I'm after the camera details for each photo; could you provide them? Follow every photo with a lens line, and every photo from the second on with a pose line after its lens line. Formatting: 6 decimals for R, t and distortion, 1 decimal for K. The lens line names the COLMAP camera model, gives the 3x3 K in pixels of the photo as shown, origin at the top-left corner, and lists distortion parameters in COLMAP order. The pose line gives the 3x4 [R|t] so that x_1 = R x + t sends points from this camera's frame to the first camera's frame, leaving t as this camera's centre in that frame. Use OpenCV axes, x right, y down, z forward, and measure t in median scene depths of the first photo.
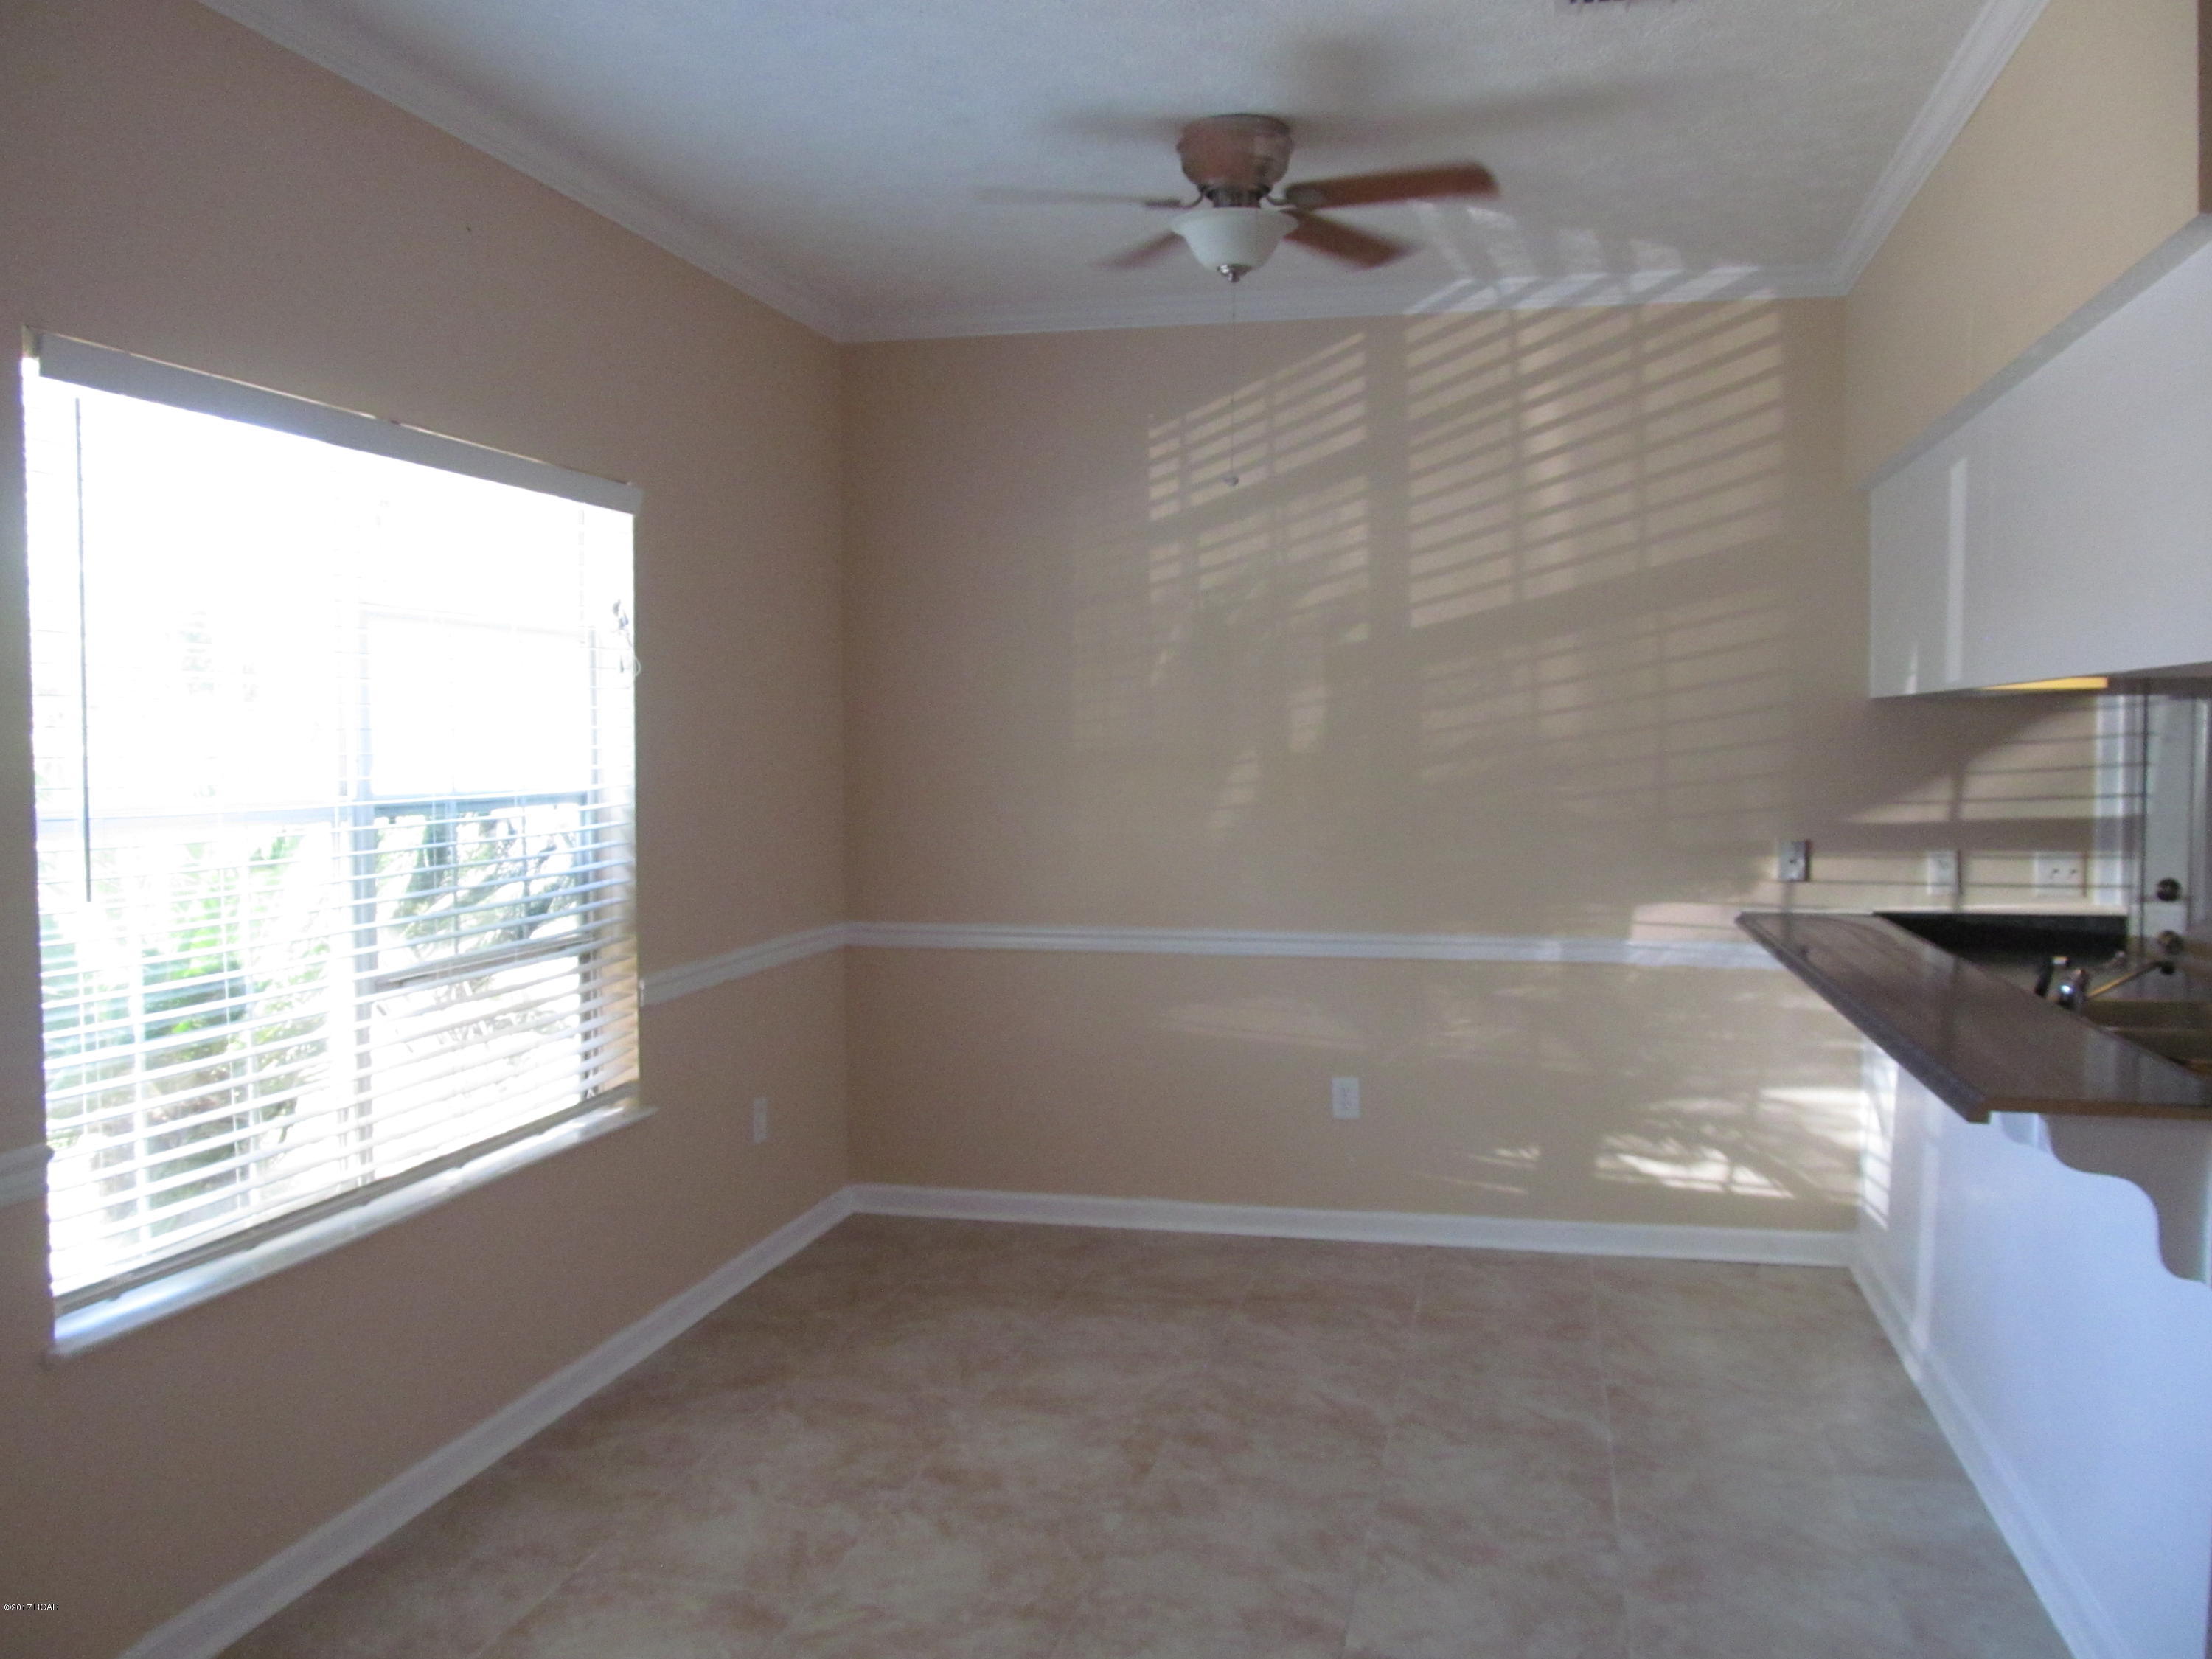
lens RADIAL K [[1820.0, 0, 1110.5], [0, 1820.0, 820.5], [0, 0, 1]] dist [-0.054951, 0.018164]
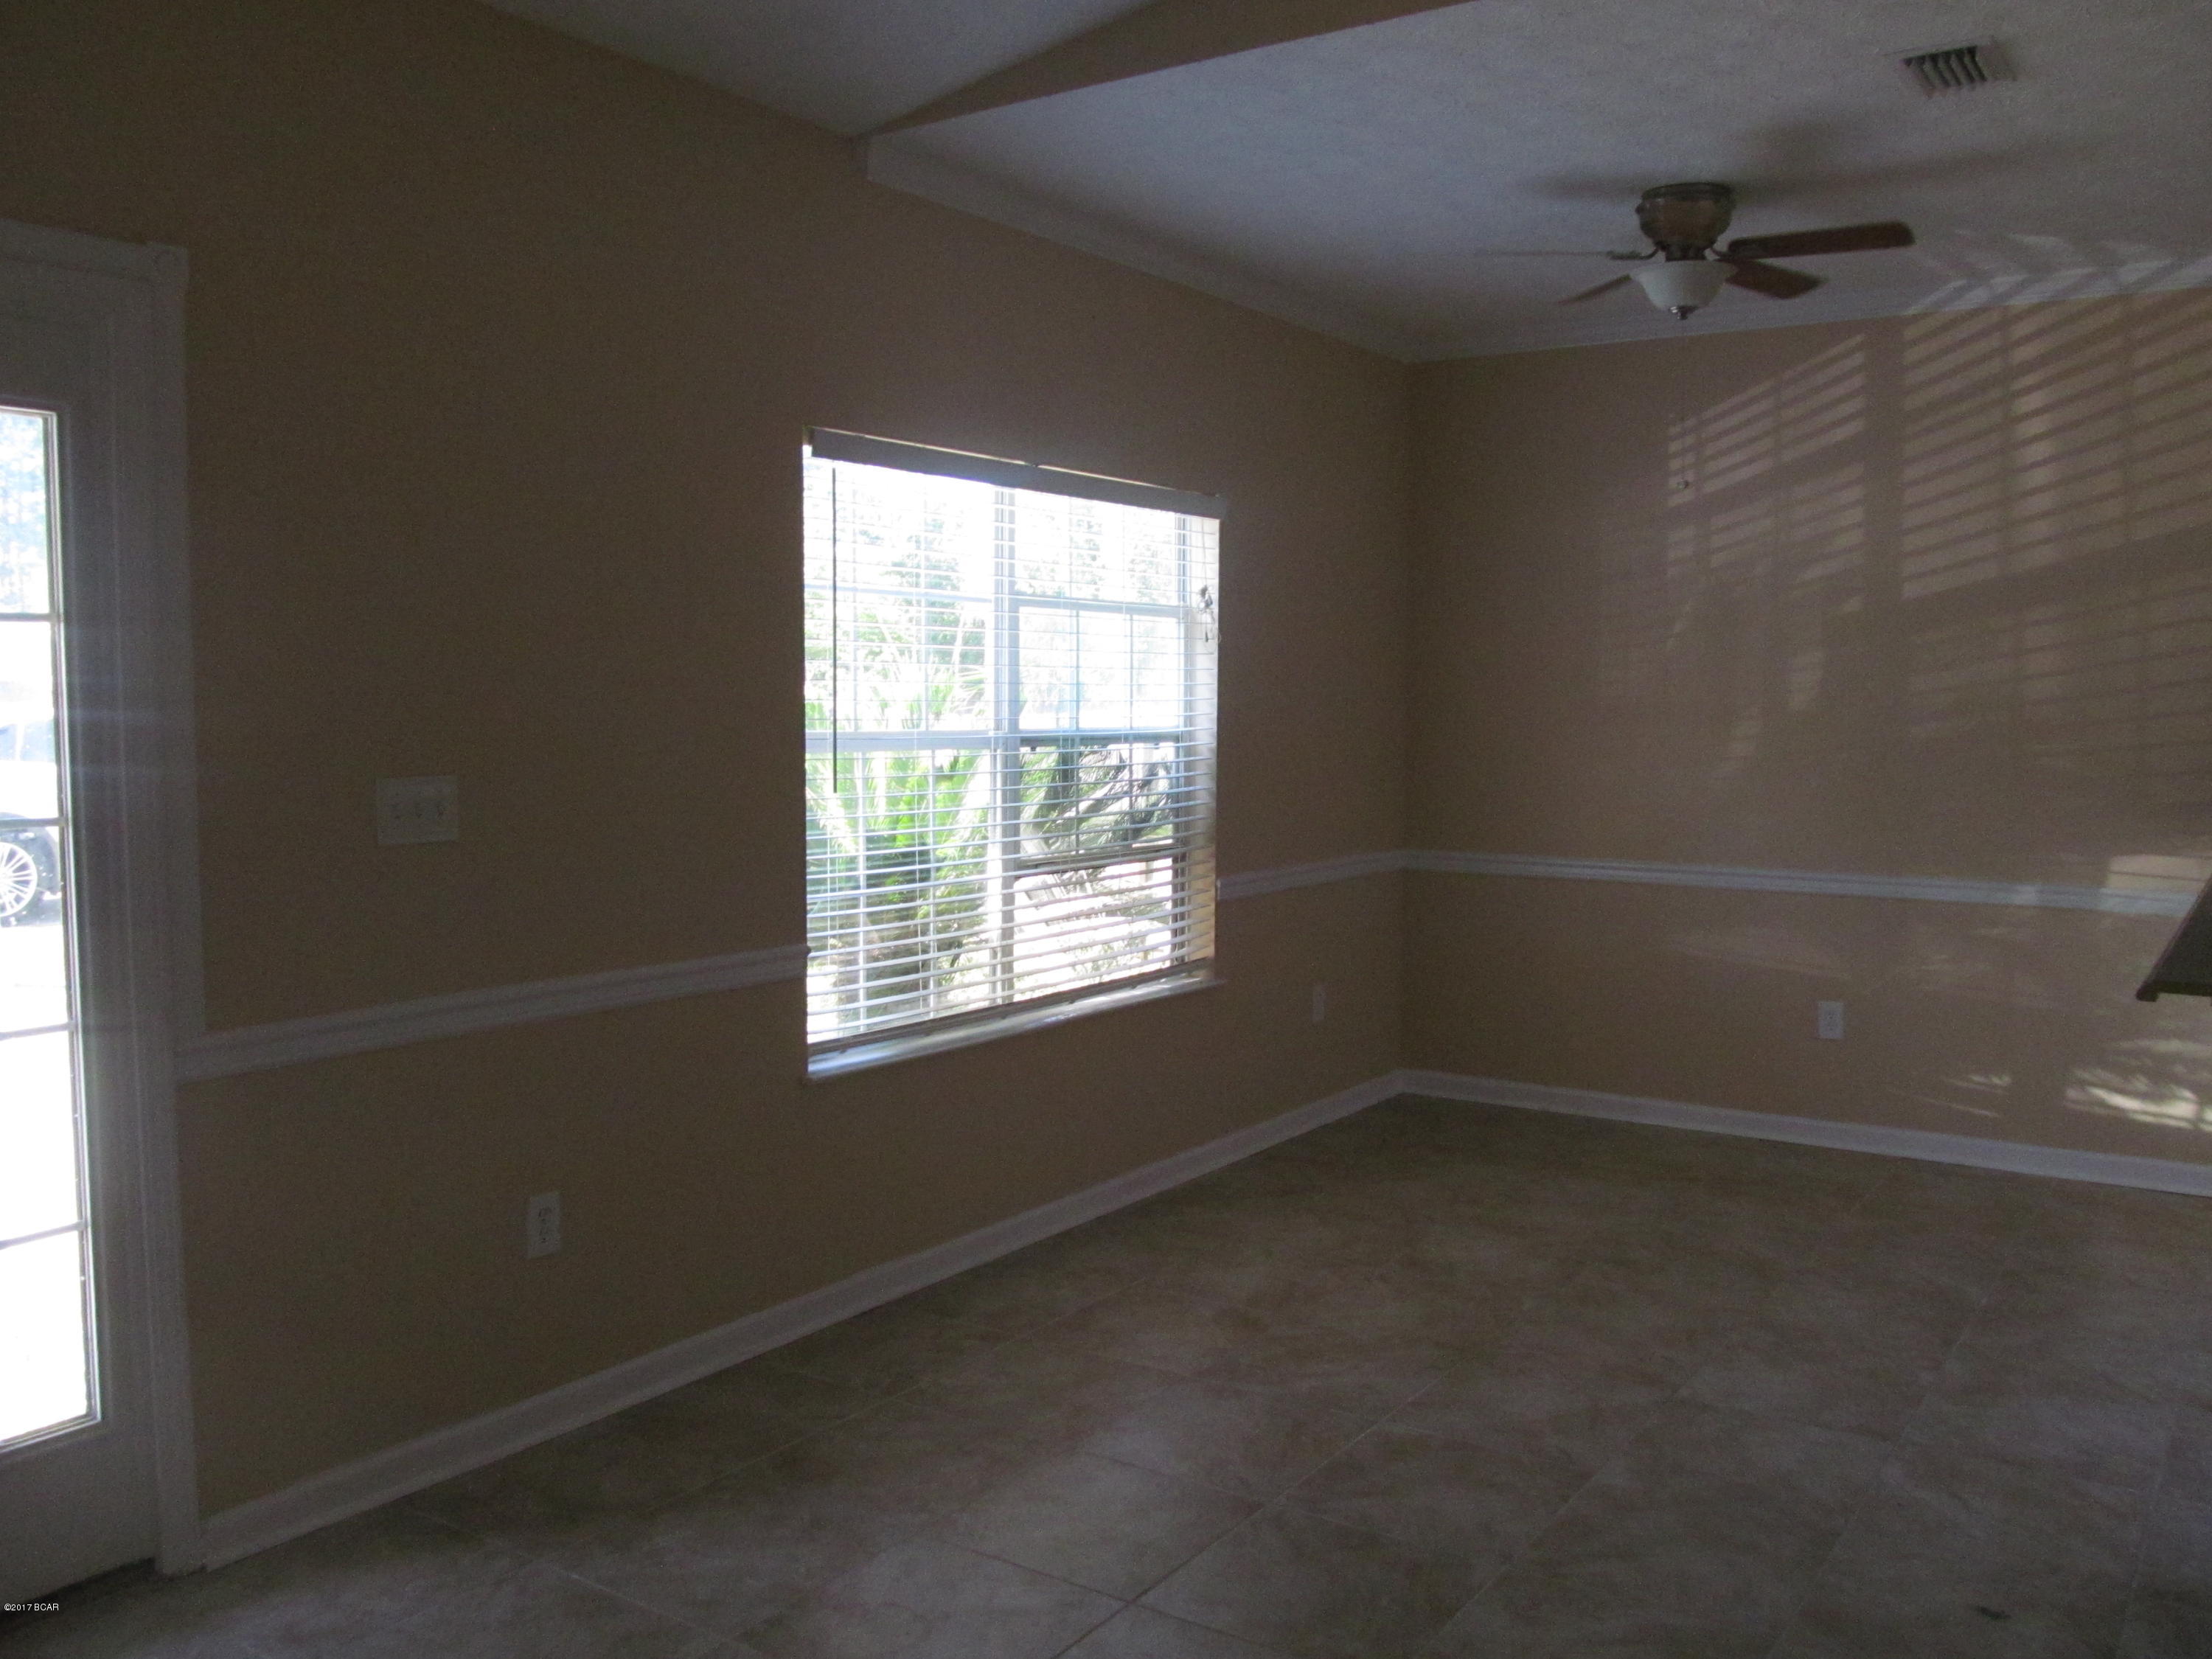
lens RADIAL K [[1821.5, 0, 1106.0], [0, 1821.5, 829.5], [0, 0, 1]] dist [-0.050158, 0.011058]
pose [[0.929524, 0.033808, -0.367207, 0.132952], [-0.024399, 0.999245, 0.030235, 0.014040], [0.367952, -0.019144, 0.929648, -0.221629]]
